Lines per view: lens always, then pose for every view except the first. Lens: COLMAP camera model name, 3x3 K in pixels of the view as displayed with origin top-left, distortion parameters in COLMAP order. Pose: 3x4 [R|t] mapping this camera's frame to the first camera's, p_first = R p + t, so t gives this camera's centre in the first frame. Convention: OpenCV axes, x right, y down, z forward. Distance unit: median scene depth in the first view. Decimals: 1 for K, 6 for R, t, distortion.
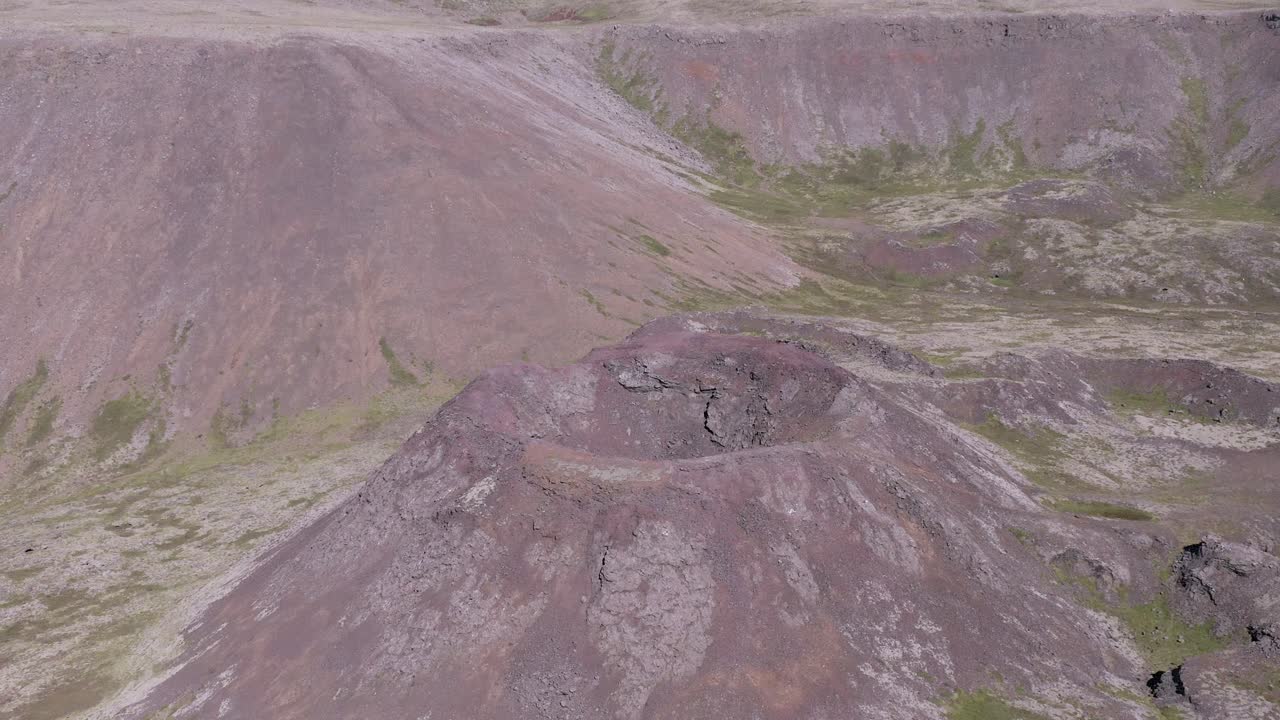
lens RADIAL K [[1501.9, 0, 640.0], [0, 1501.9, 360.0], [0, 0, 1]] dist [0.147623, -0.652792]
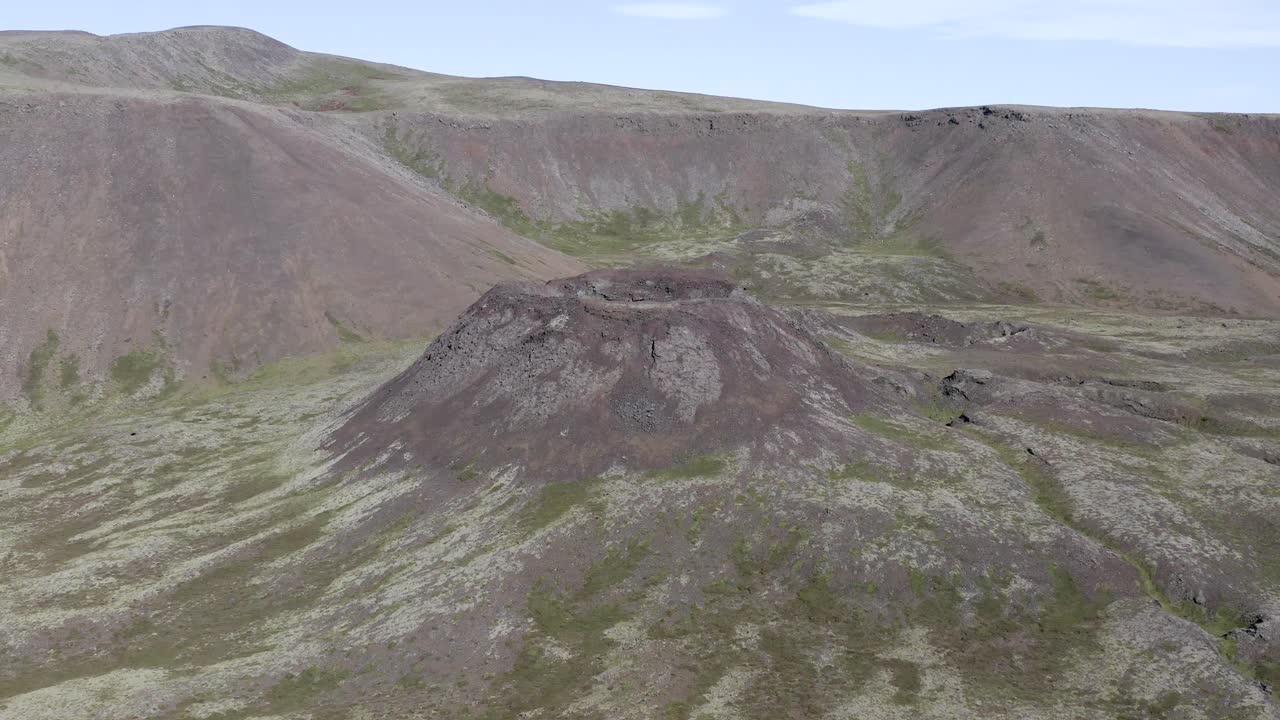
lens RADIAL K [[1501.9, 0, 640.0], [0, 1501.9, 360.0], [0, 0, 1]] dist [0.147623, -0.652792]
pose [[0.968753, -0.013251, 0.247675, -0.195498], [0.035411, 0.995732, -0.085234, 0.124403], [-0.245488, 0.091341, 0.965087, -0.269244]]
